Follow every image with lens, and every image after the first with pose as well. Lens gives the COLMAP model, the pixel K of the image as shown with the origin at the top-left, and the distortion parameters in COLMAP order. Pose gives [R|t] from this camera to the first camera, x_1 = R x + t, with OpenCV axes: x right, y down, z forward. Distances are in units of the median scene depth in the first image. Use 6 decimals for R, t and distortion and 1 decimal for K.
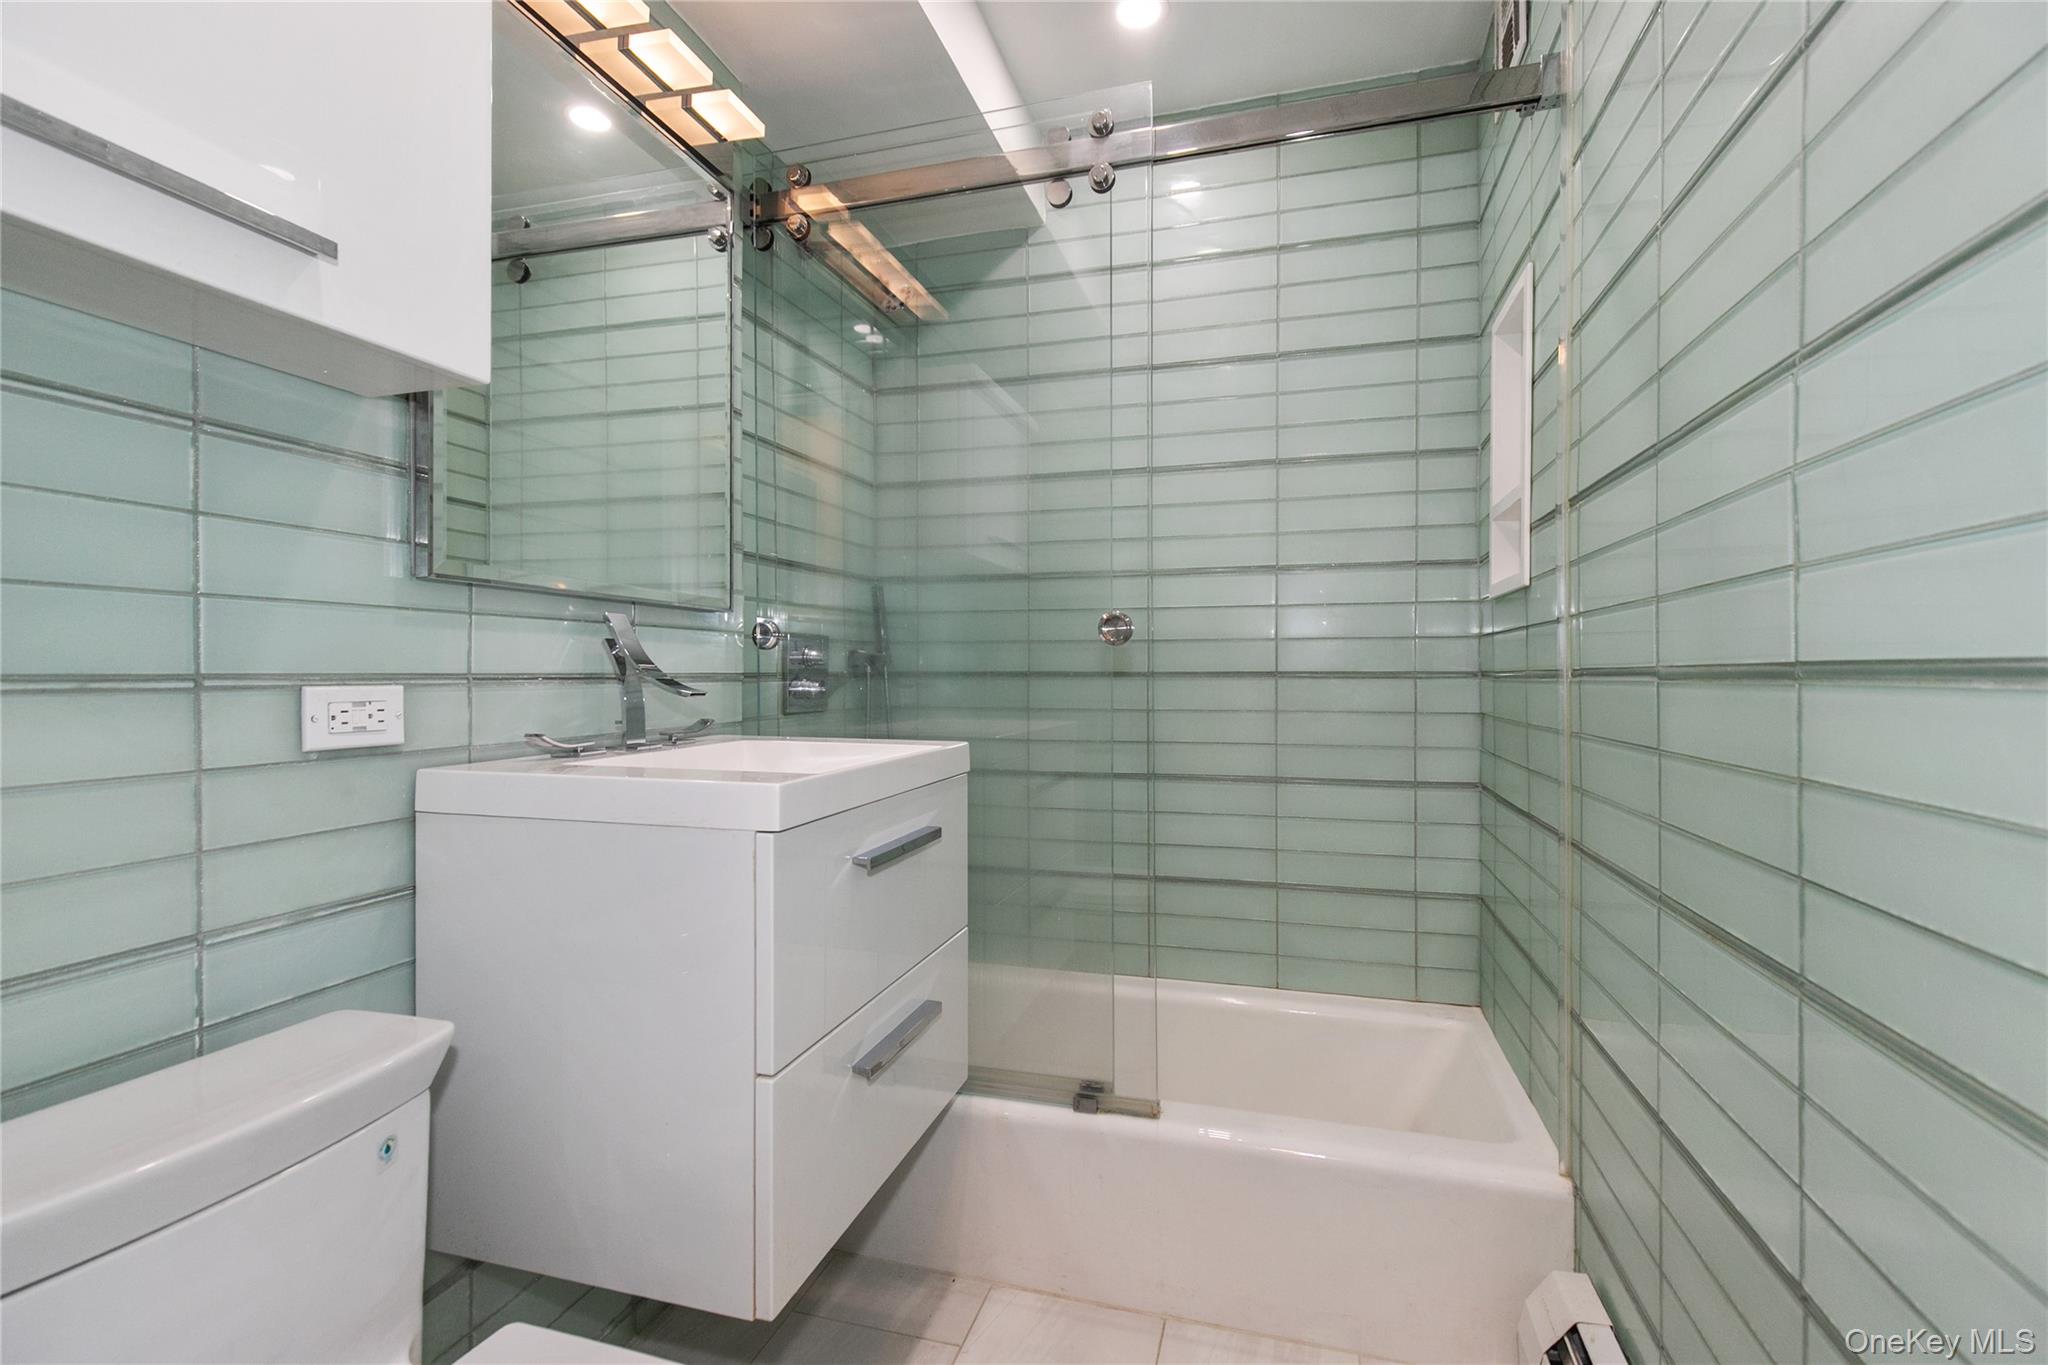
lens RADIAL K [[917.7, 0, 1034.9], [0, 917.7, 684.3], [0, 0, 1]] dist [0.000027, 0.000147]
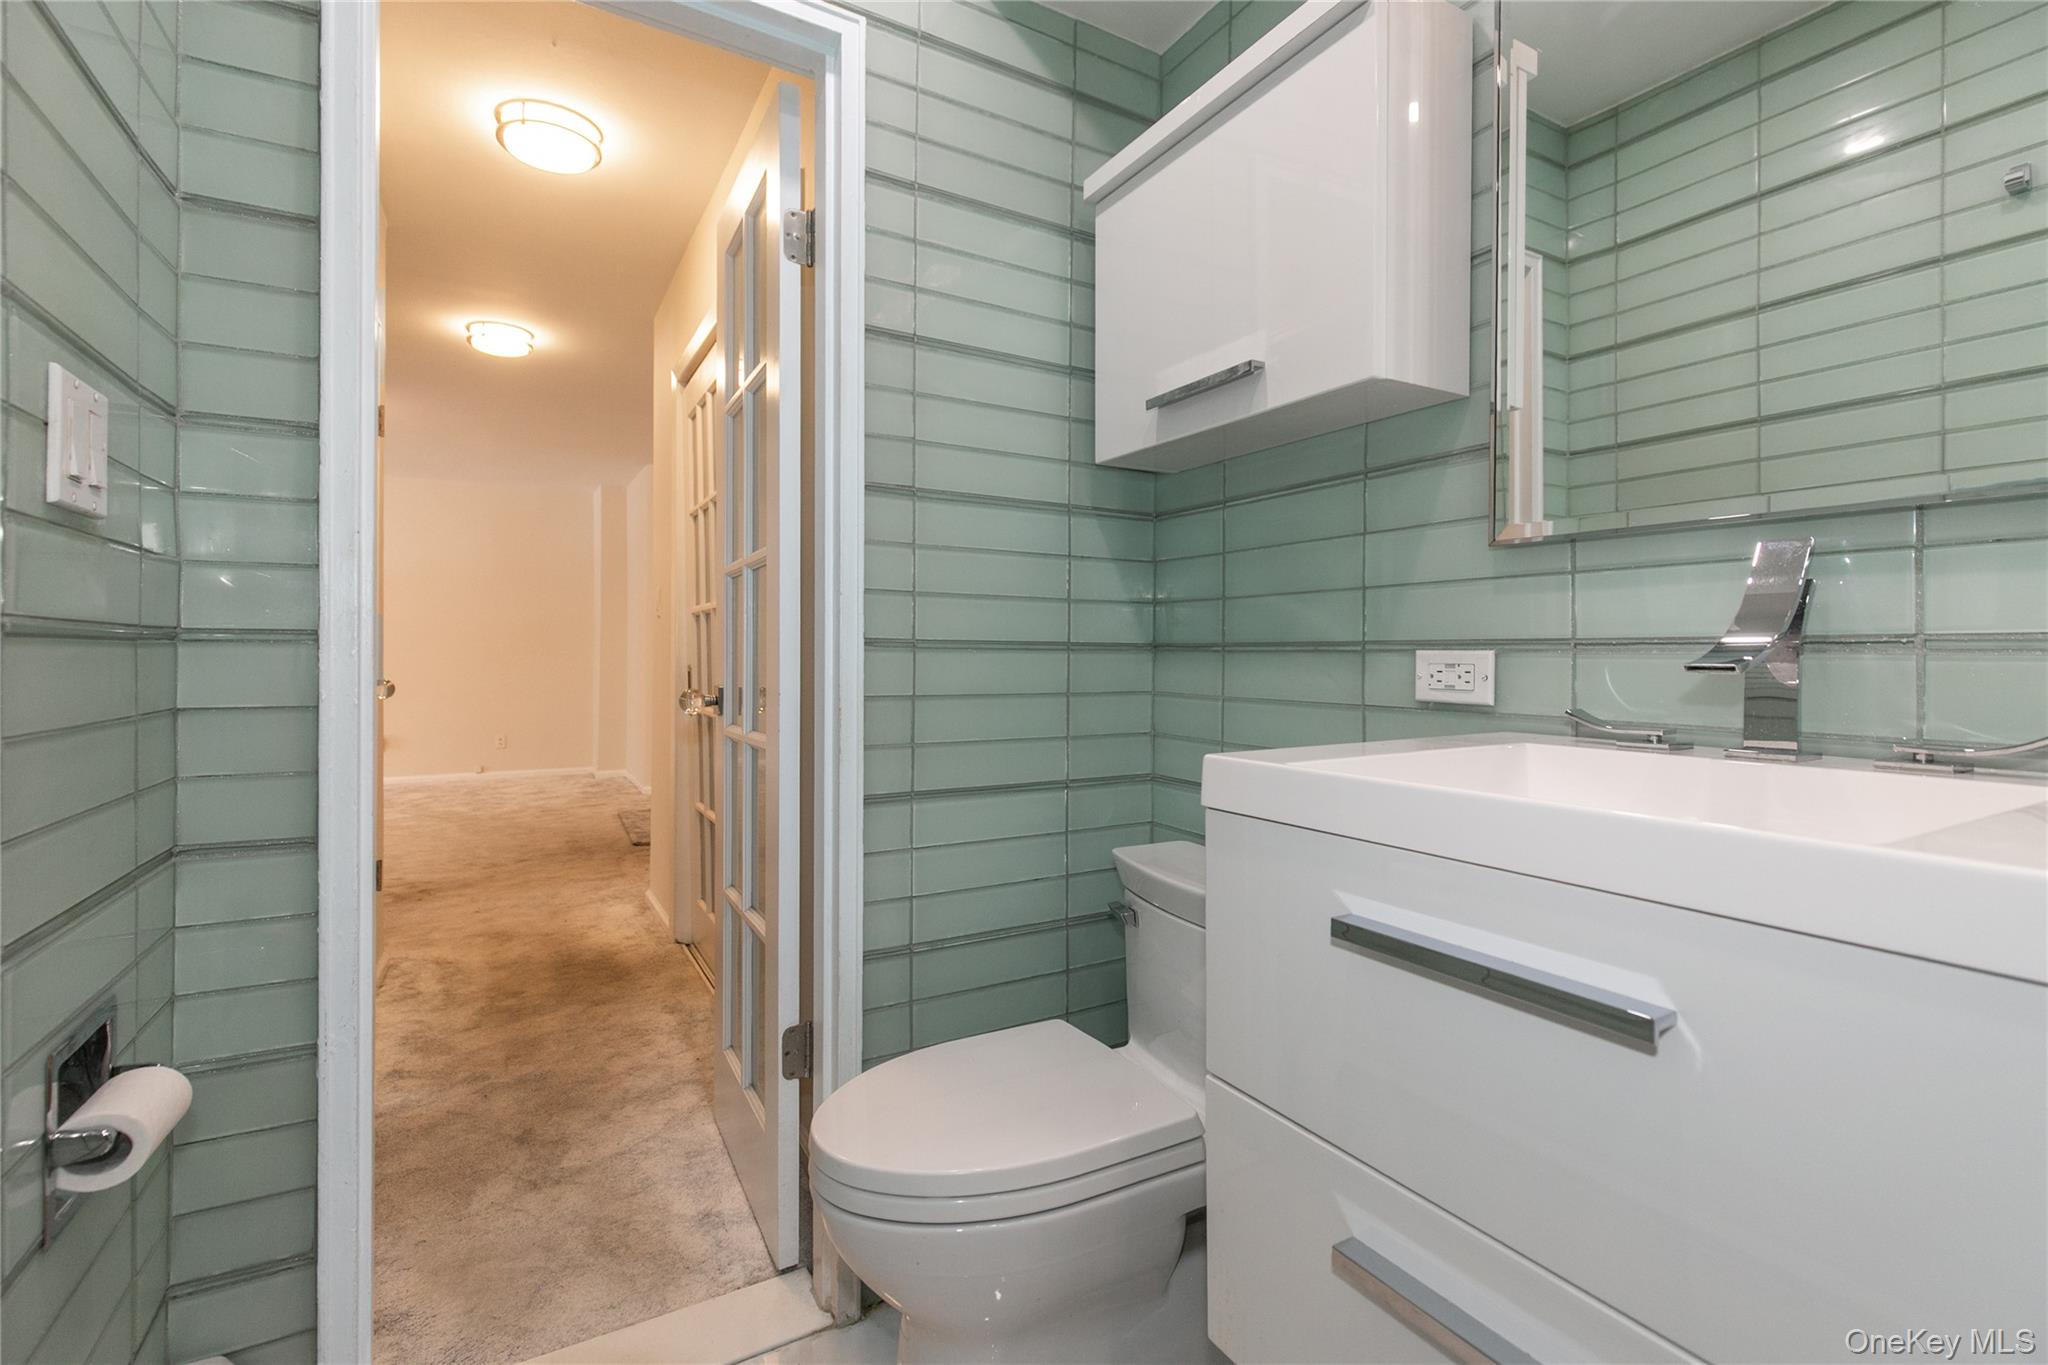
lens RADIAL K [[914.1, 0, 1024.7], [0, 914.1, 645.0], [0, 0, 1]] dist [0.000146, 0.000043]
pose [[-0.694790, -0.003690, -0.719204, 0.474966], [-0.007462, 0.999970, 0.002079, -0.003414], [0.719174, 0.006811, -0.694796, 1.414324]]
